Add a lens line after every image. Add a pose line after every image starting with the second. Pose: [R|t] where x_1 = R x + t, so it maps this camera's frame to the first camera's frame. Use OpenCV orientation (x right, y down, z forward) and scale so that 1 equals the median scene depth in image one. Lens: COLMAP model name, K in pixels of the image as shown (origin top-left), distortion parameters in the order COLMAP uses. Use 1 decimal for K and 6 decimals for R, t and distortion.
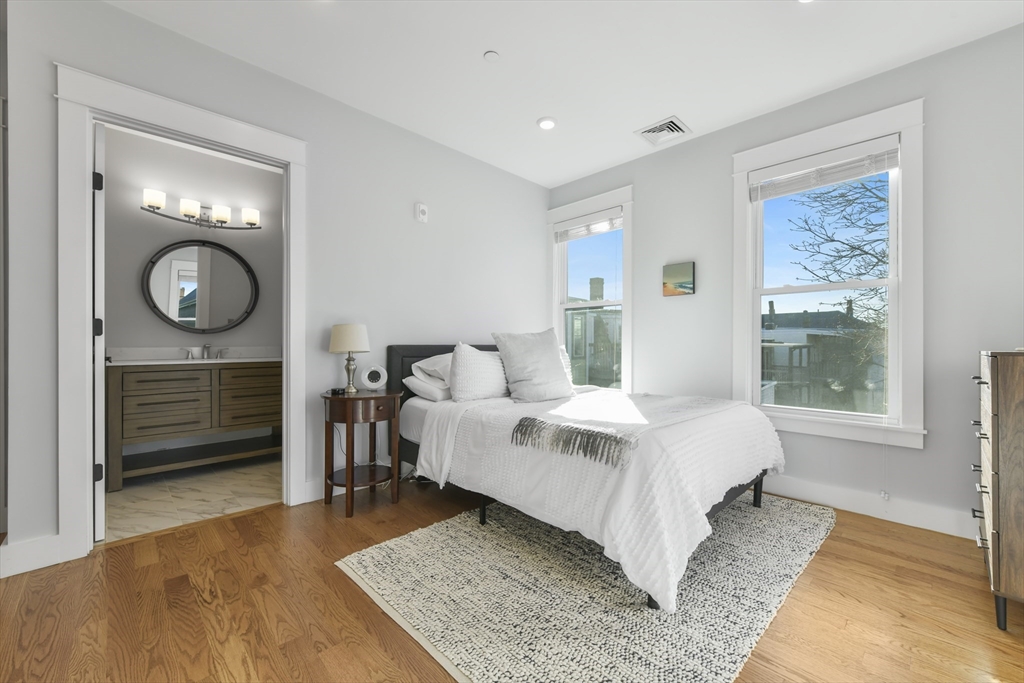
lens RADIAL K [[409.6, 0, 515.1], [0, 409.6, 344.3], [0, 0, 1]] dist [-0.010424, -0.000272]
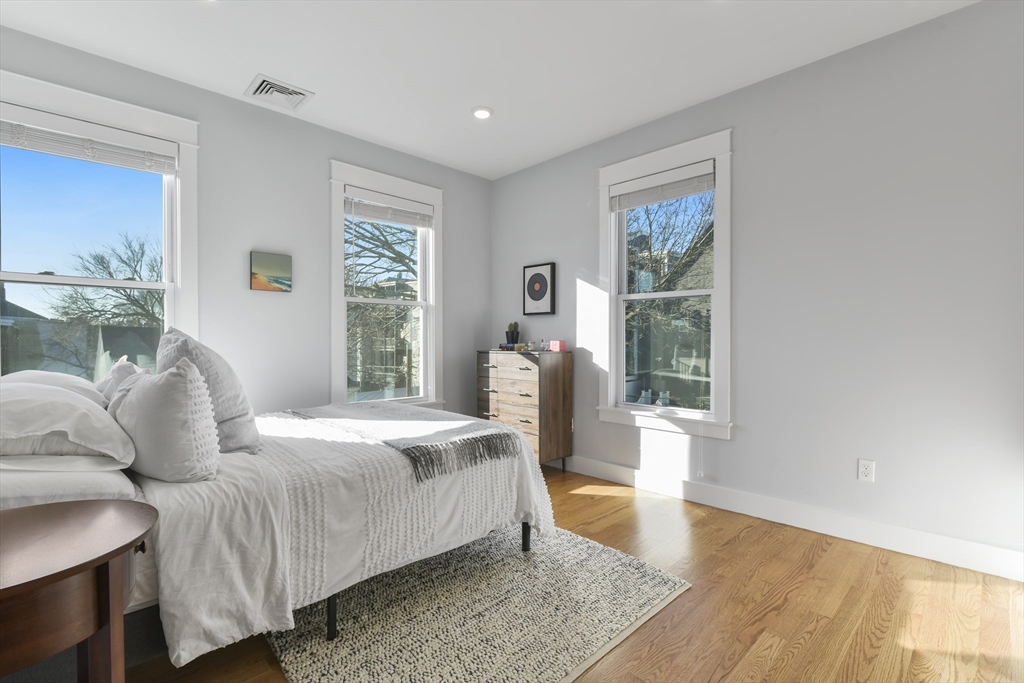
lens RADIAL K [[475.0, 0, 512.1], [0, 475.0, 339.8], [0, 0, 1]] dist [-0.019656, -0.000179]
pose [[-0.006709, -0.008666, 0.999940, -0.683008], [-0.002954, 0.999958, 0.008646, -0.034162], [-0.999973, -0.002895, -0.006735, 0.598889]]
